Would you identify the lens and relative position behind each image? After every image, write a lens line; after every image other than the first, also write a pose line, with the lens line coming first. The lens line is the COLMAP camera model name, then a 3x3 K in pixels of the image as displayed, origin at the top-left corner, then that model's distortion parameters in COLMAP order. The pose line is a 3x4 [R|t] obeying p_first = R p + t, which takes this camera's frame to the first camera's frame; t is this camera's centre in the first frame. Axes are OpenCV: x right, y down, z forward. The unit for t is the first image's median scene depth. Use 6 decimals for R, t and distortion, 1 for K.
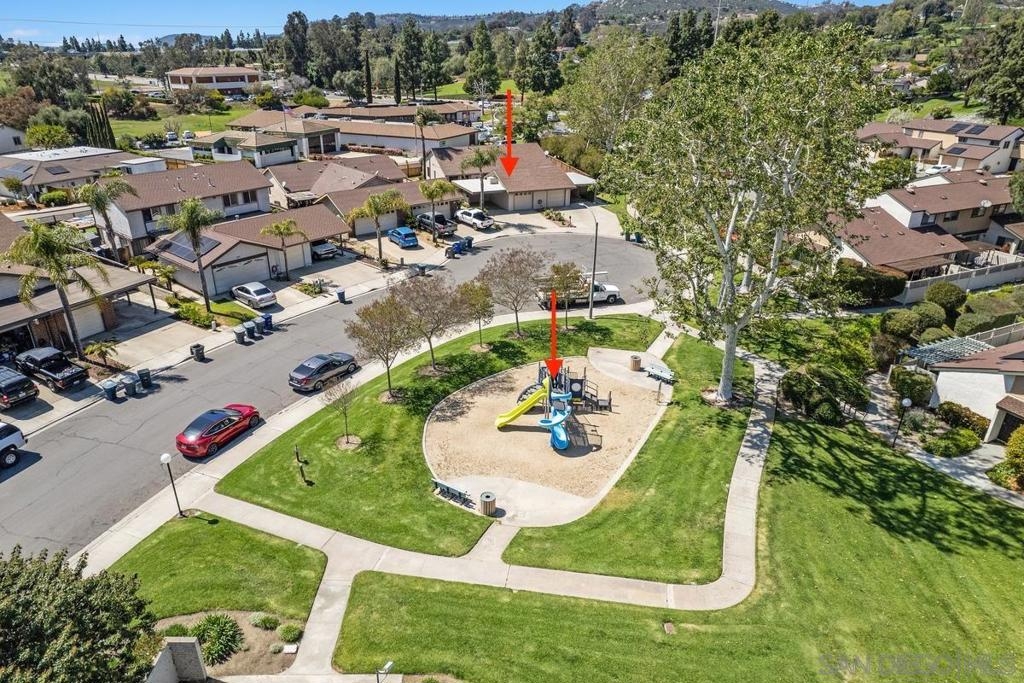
lens RADIAL K [[668.5, 0, 511.5], [0, 668.5, 343.3], [0, 0, 1]] dist [-0.043712, 0.013652]
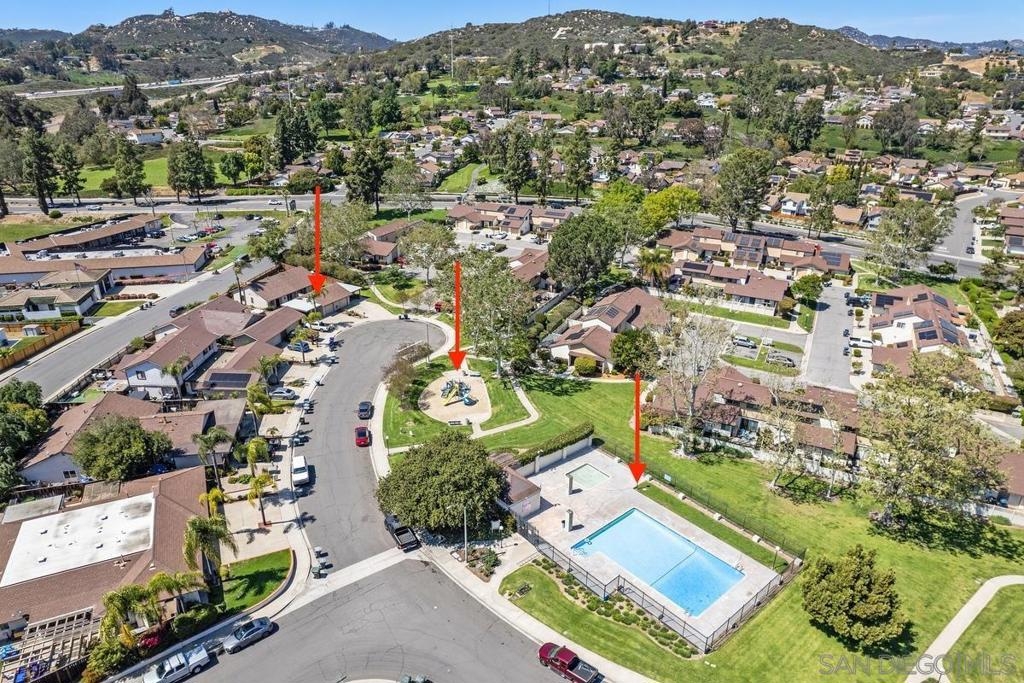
lens RADIAL K [[668.5, 0, 514.8], [0, 668.5, 338.0], [0, 0, 1]] dist [-0.043712, 0.013652]
pose [[0.787392, -0.247791, 0.564459, -0.447115], [0.255695, 0.964454, 0.066703, -0.092397], [-0.560923, 0.091808, 0.822762, -0.538215]]
